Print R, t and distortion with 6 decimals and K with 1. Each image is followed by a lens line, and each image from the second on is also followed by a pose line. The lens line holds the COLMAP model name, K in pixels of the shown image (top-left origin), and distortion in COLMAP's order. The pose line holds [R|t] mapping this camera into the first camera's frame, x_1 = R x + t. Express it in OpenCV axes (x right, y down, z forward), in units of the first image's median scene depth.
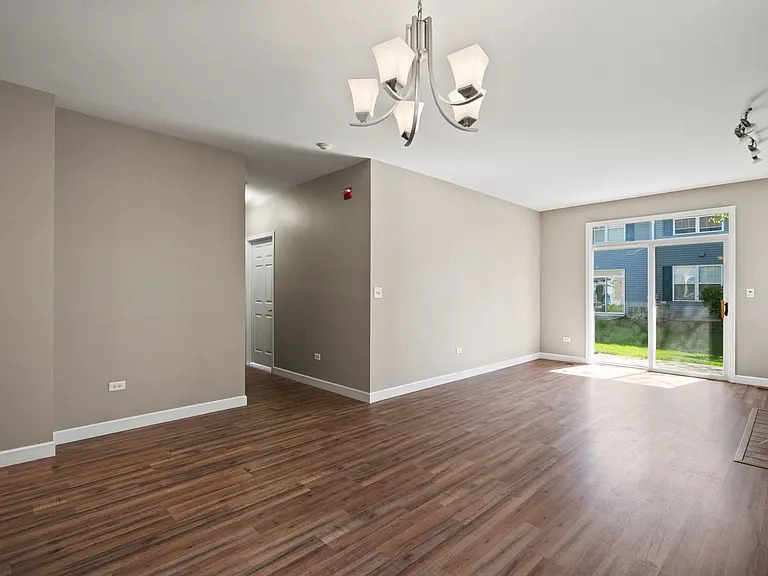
lens RADIAL K [[390.1, 0, 380.4], [0, 390.1, 290.7], [0, 0, 1]] dist [-0.010070, 0.000160]
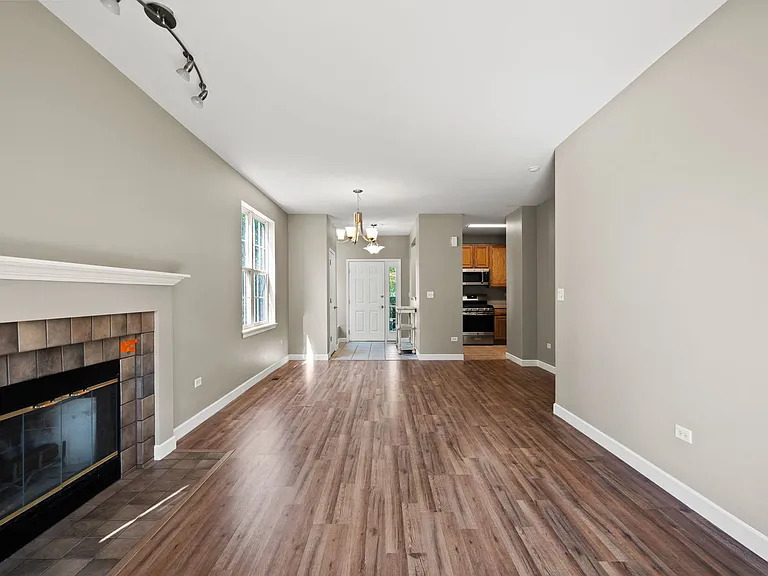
lens RADIAL K [[390.1, 0, 383.2], [0, 390.1, 290.2], [0, 0, 1]] dist [-0.010070, 0.000160]
pose [[-0.683735, -0.005348, -0.729711, 0.694629], [0.003289, 0.999940, -0.010410, 0.002200], [0.729723, -0.009518, -0.683677, 0.999749]]
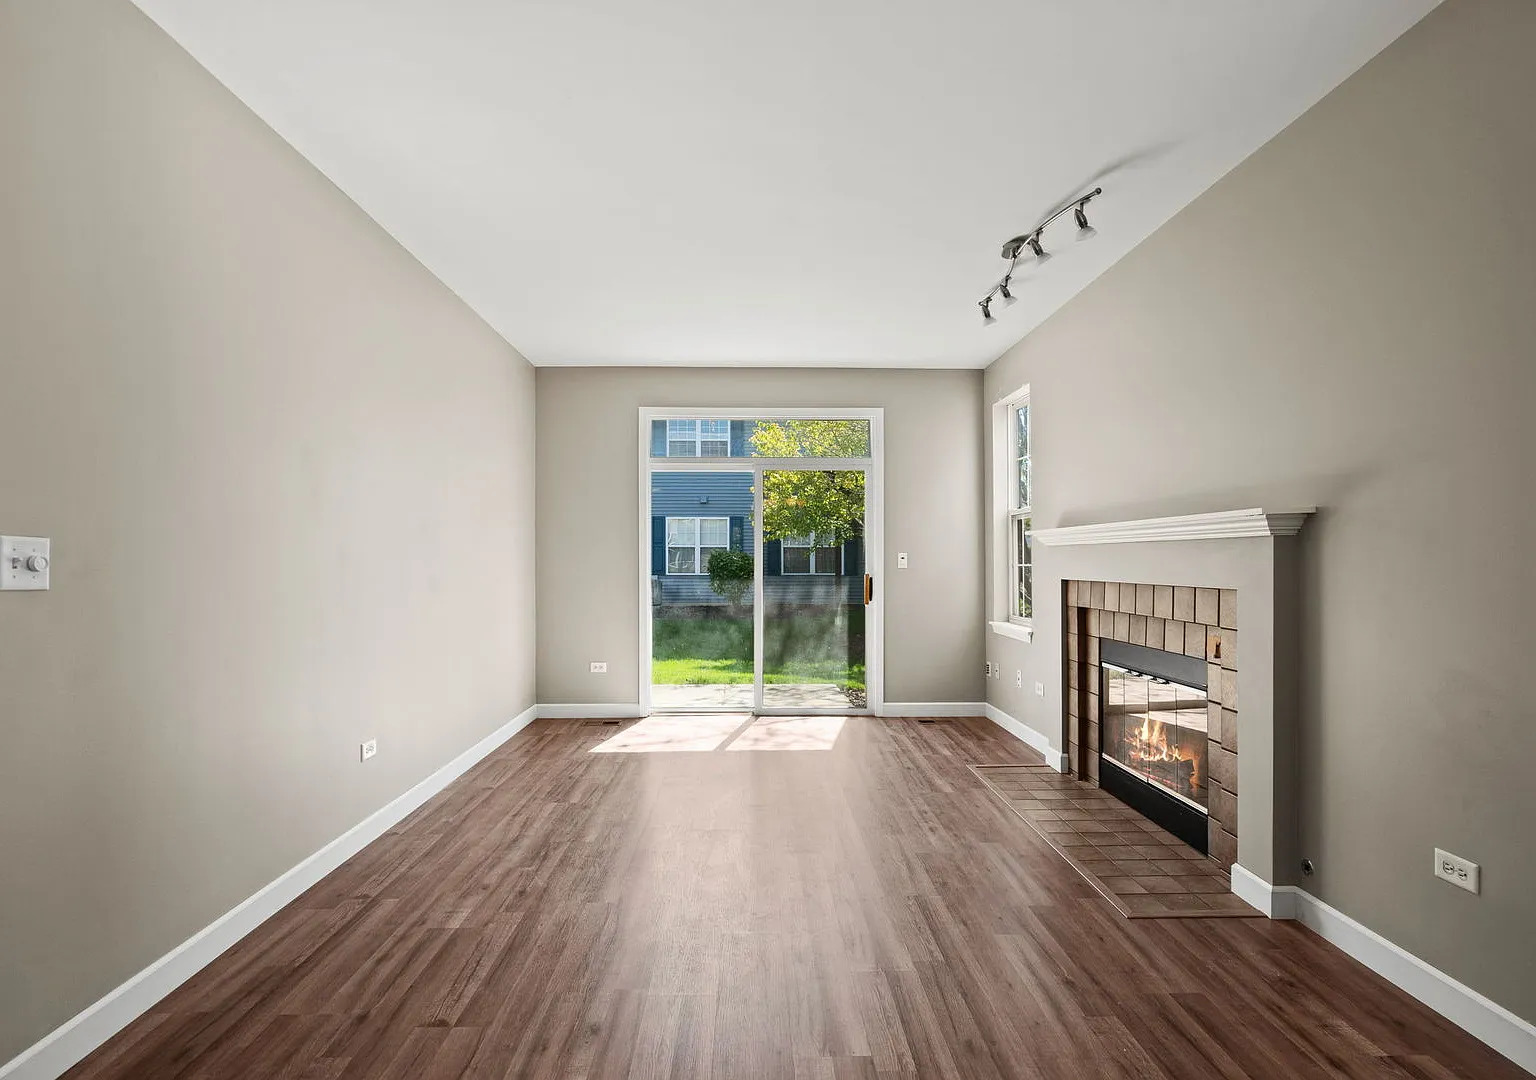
lens RADIAL K [[746.6, 0, 760.1], [0, 746.6, 559.1], [0, 0, 1]] dist [-0.002314, 0.000633]
pose [[0.674115, -0.001881, 0.738624, -0.025589], [0.001219, 0.999998, 0.001434, 0.001979], [-0.738626, -0.000067, 0.674116, 0.350452]]
